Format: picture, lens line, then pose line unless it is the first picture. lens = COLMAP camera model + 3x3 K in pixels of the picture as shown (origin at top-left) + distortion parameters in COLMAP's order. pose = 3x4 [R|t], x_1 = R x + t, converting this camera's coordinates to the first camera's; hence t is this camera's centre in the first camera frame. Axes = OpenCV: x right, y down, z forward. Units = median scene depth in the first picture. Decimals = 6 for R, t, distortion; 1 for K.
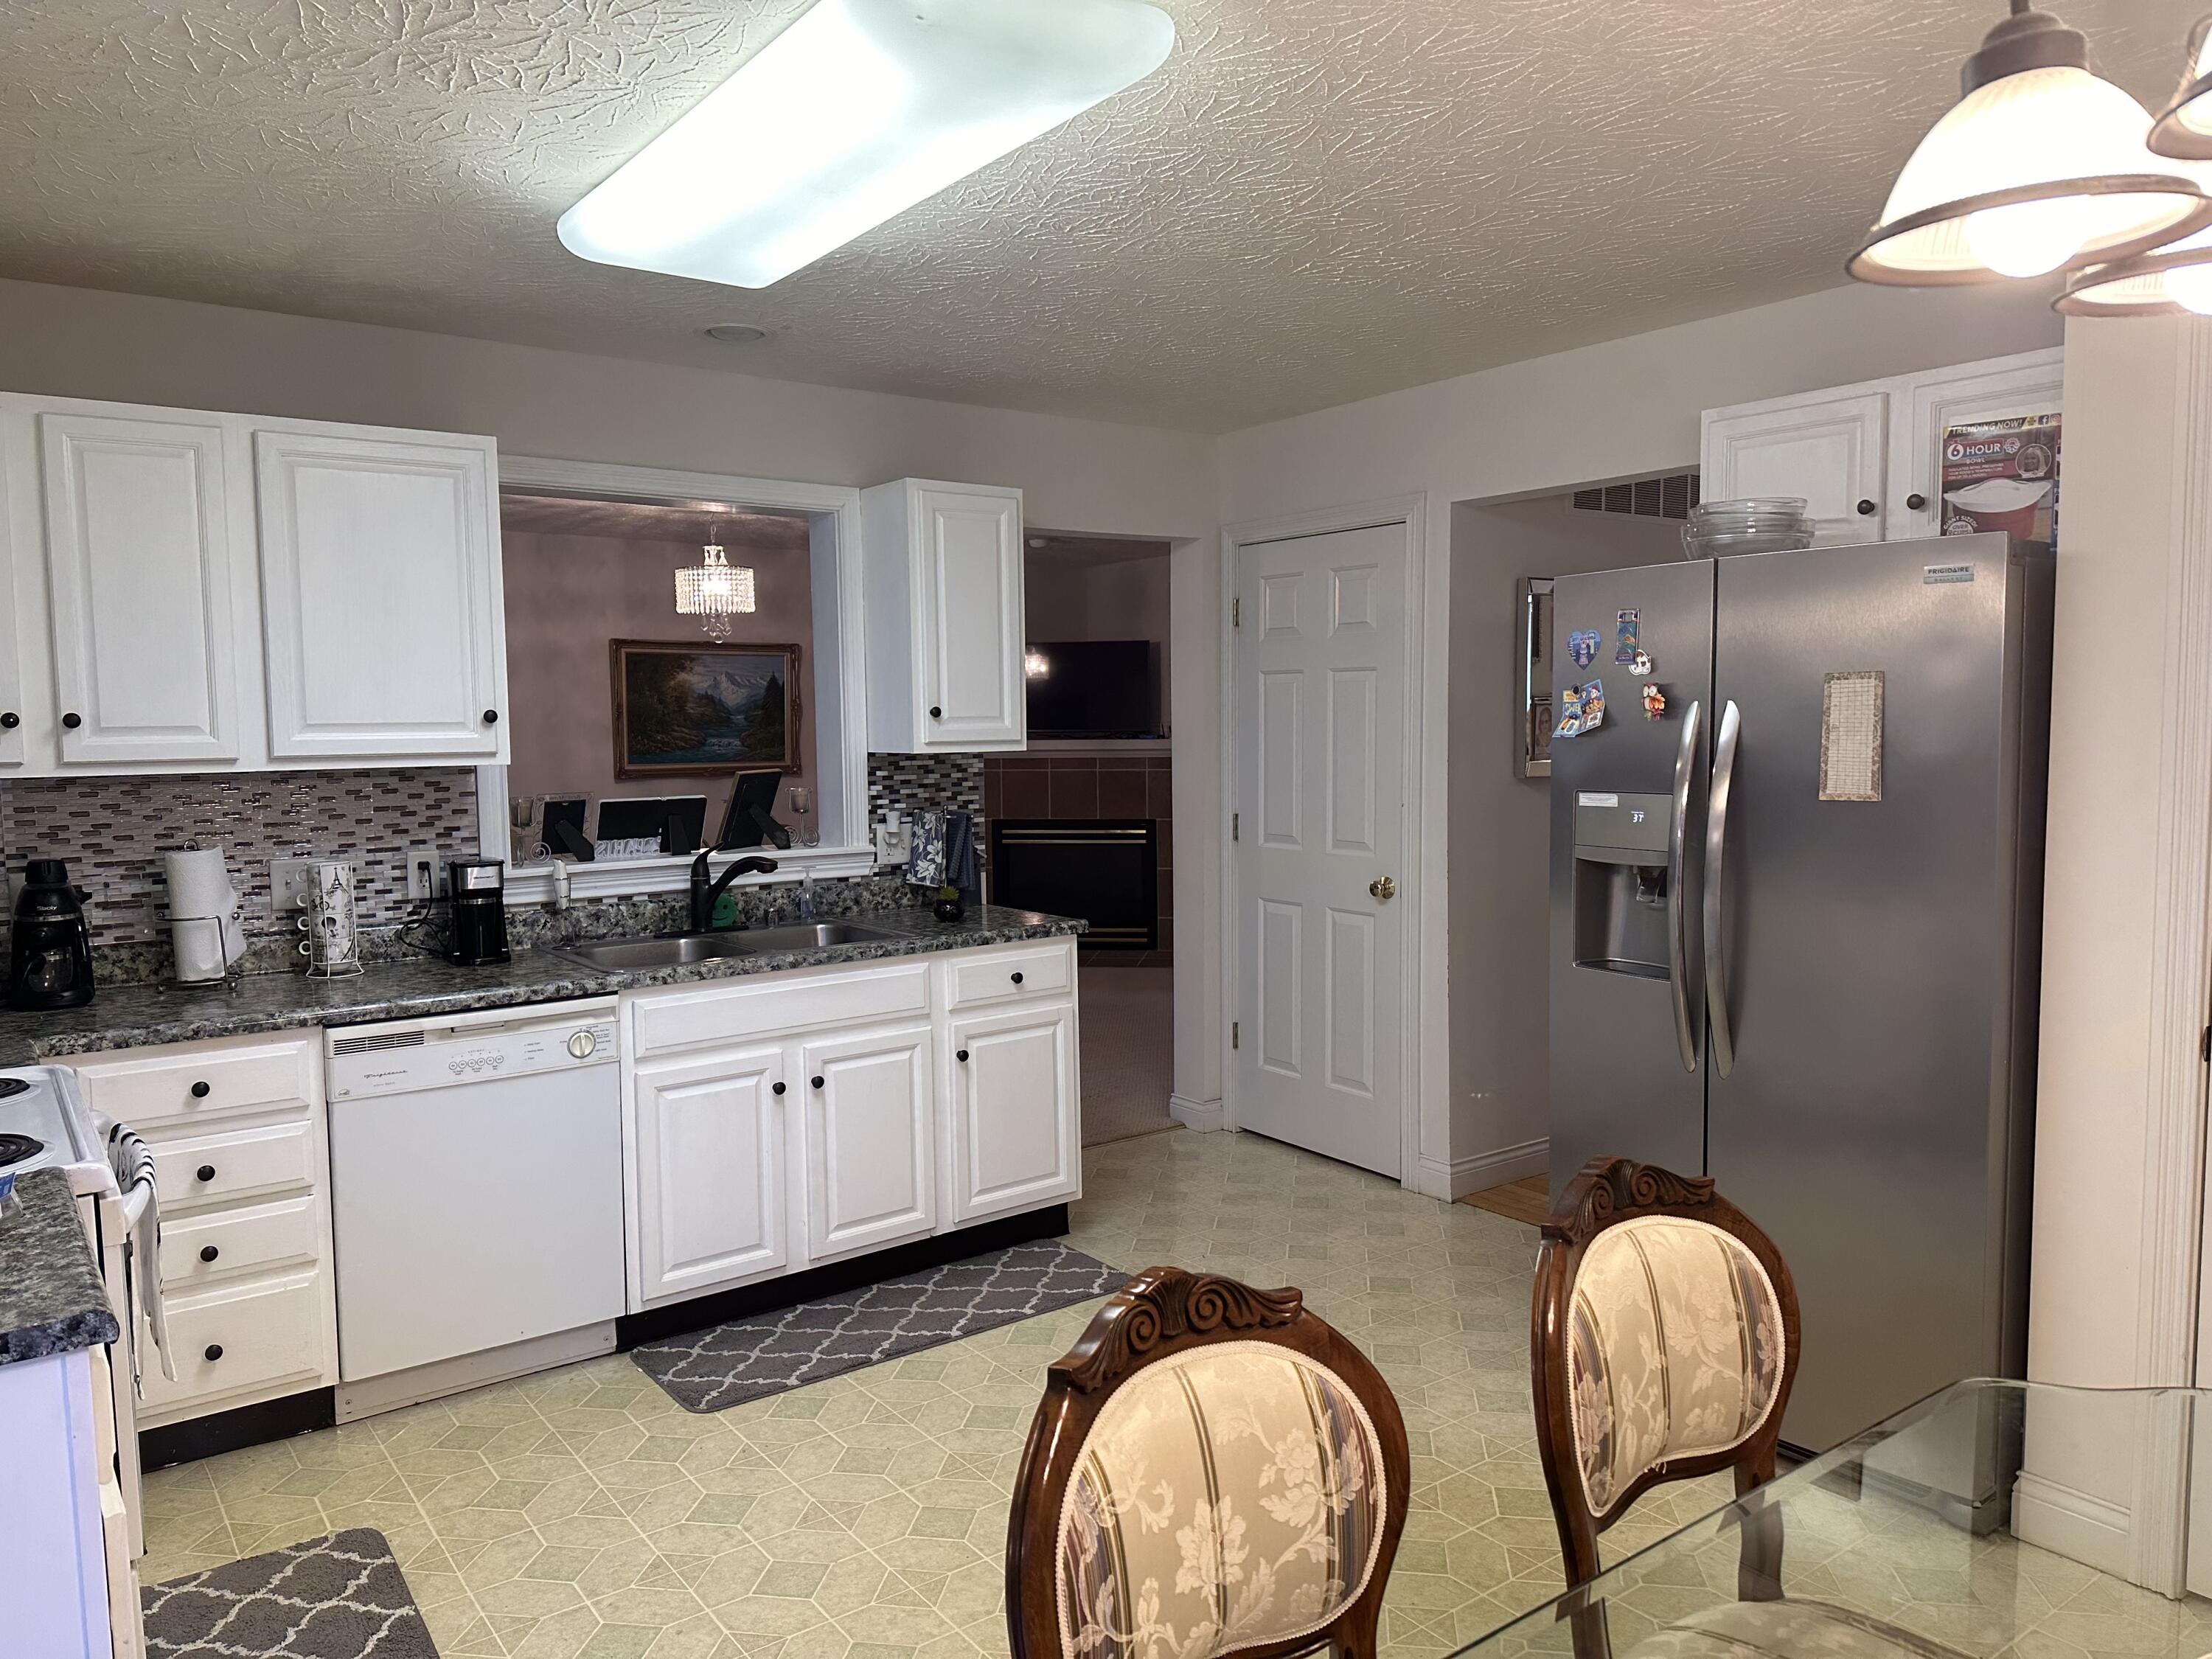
lens RADIAL K [[1535.7, 0, 1106.0], [0, 1535.7, 829.5], [0, 0, 1]] dist [0.104977, -0.181295]
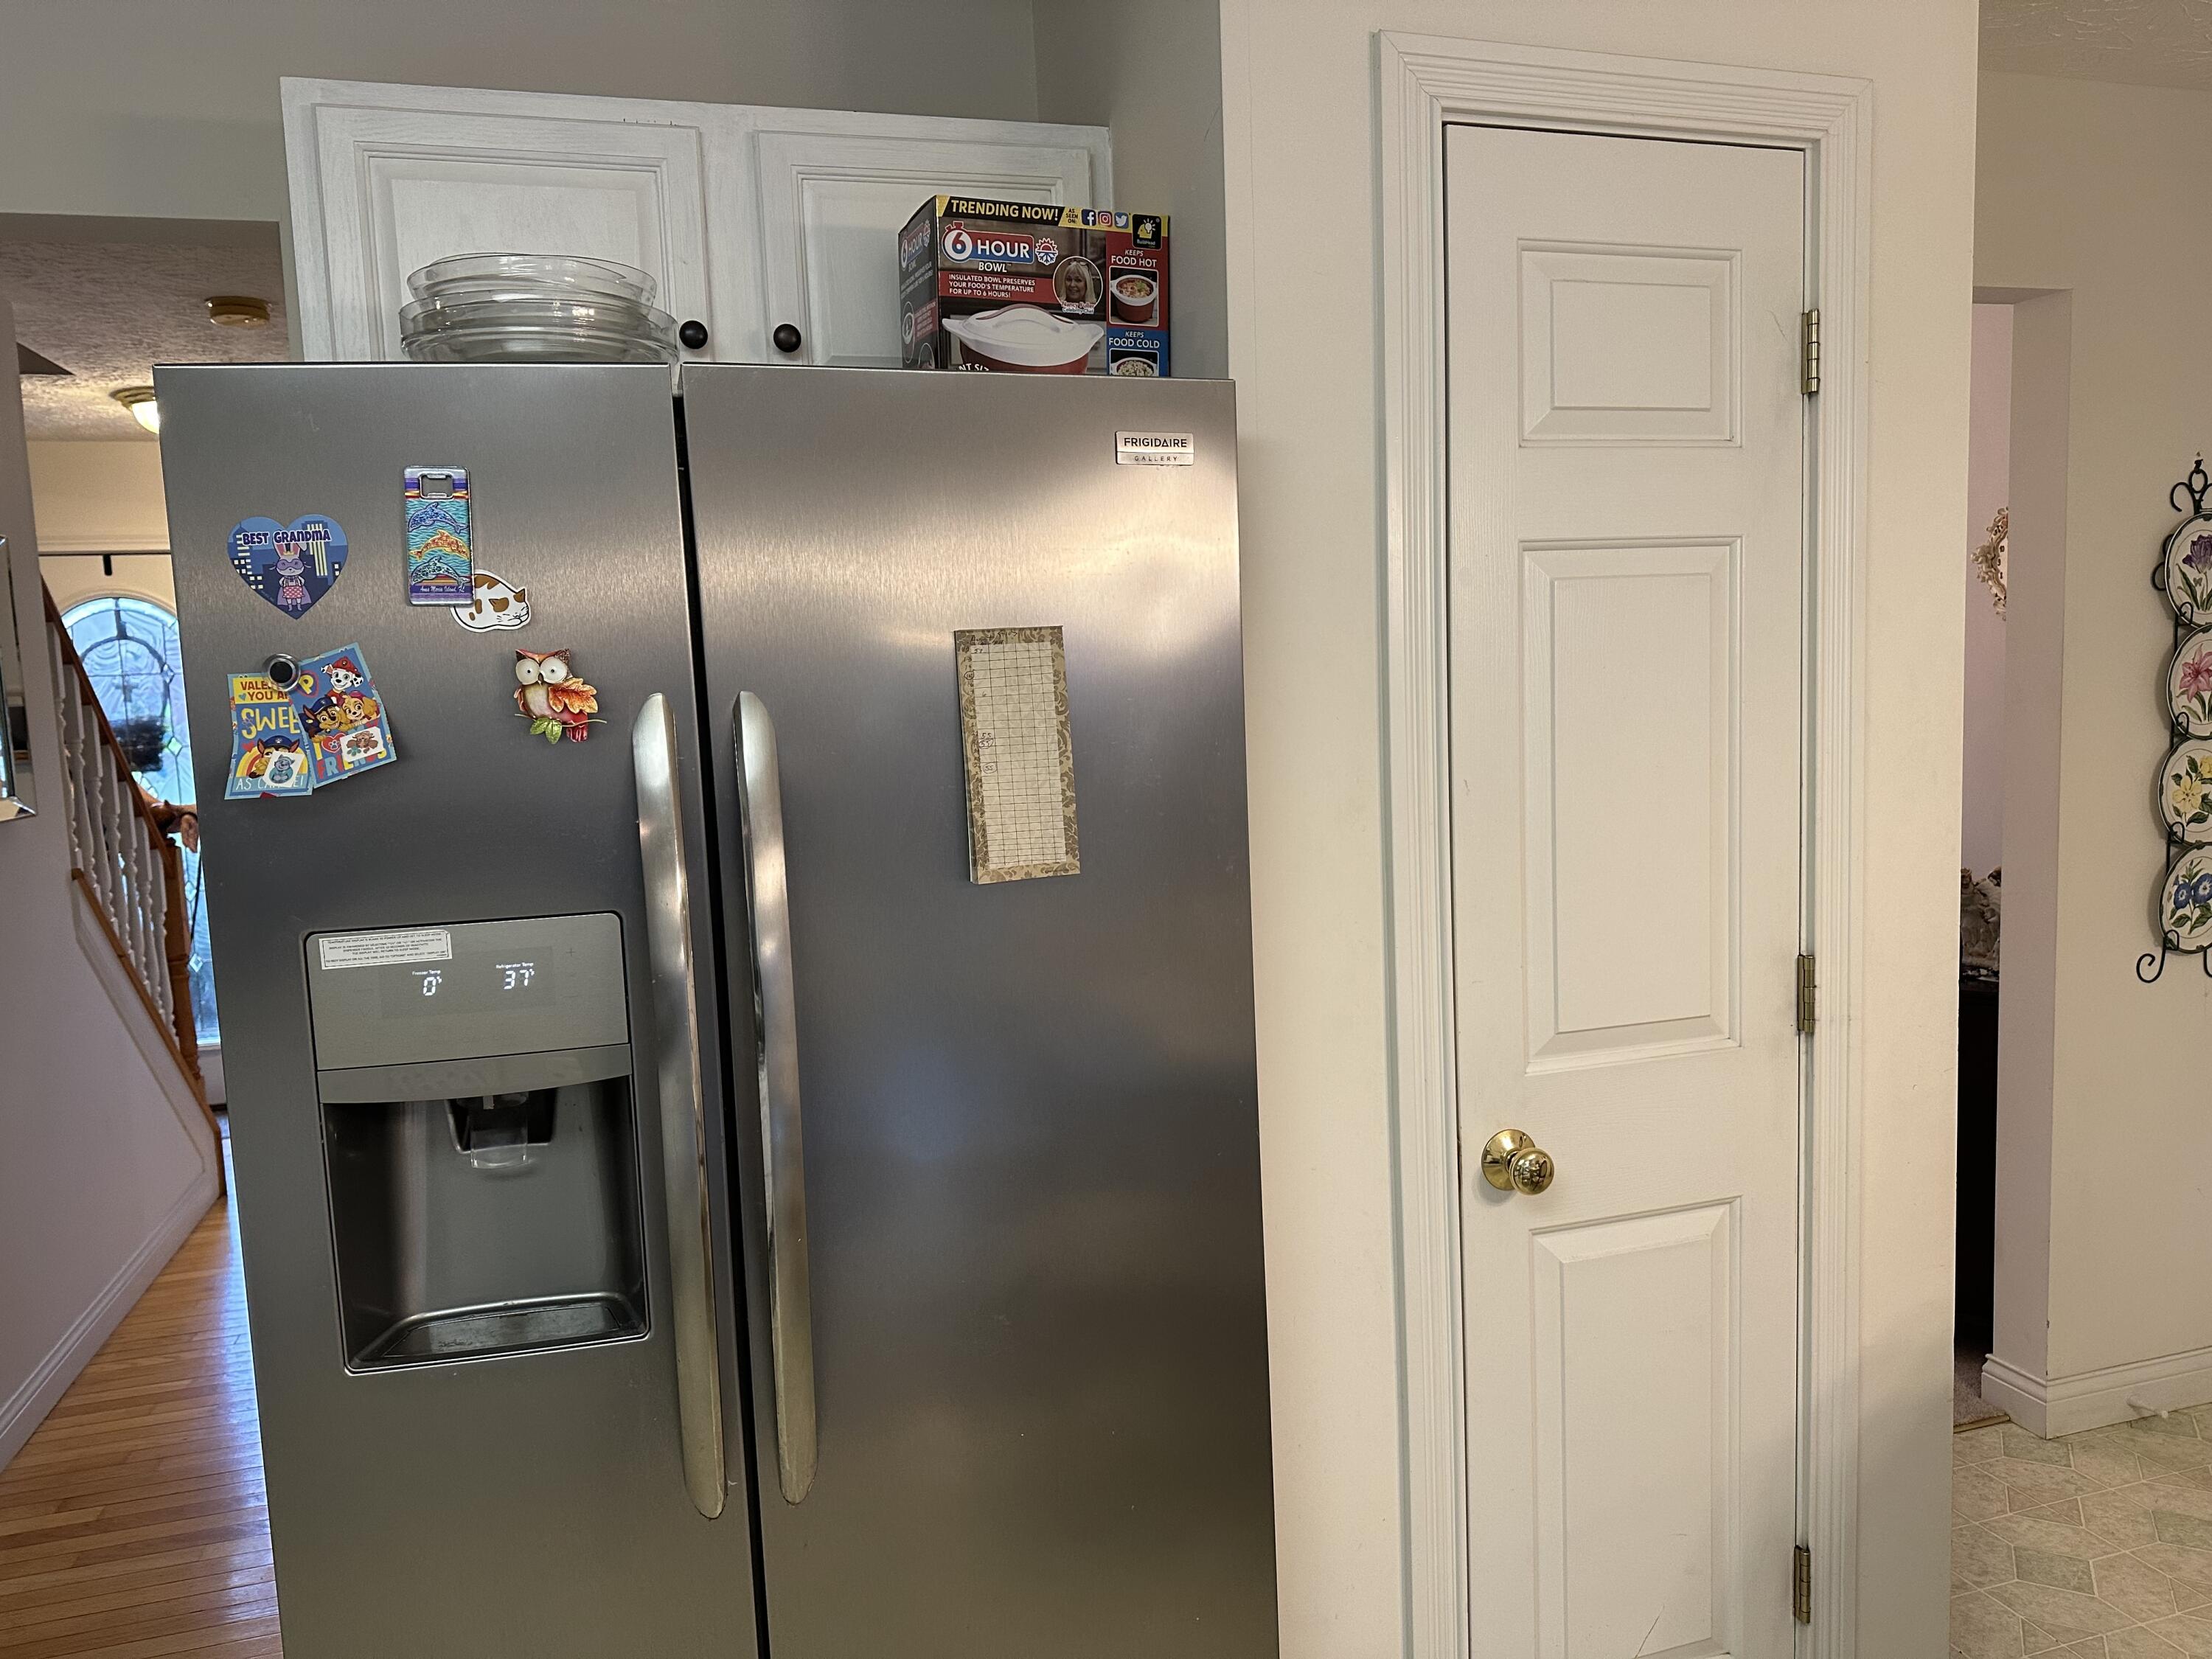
lens RADIAL K [[1535.7, 0, 1106.0], [0, 1535.7, 829.5], [0, 0, 1]] dist [0.104977, -0.181295]
pose [[0.341223, -0.097791, 0.934882, 0.011221], [0.104016, 0.992394, 0.065842, -0.050682], [-0.934210, 0.074775, 0.348799, 0.618341]]
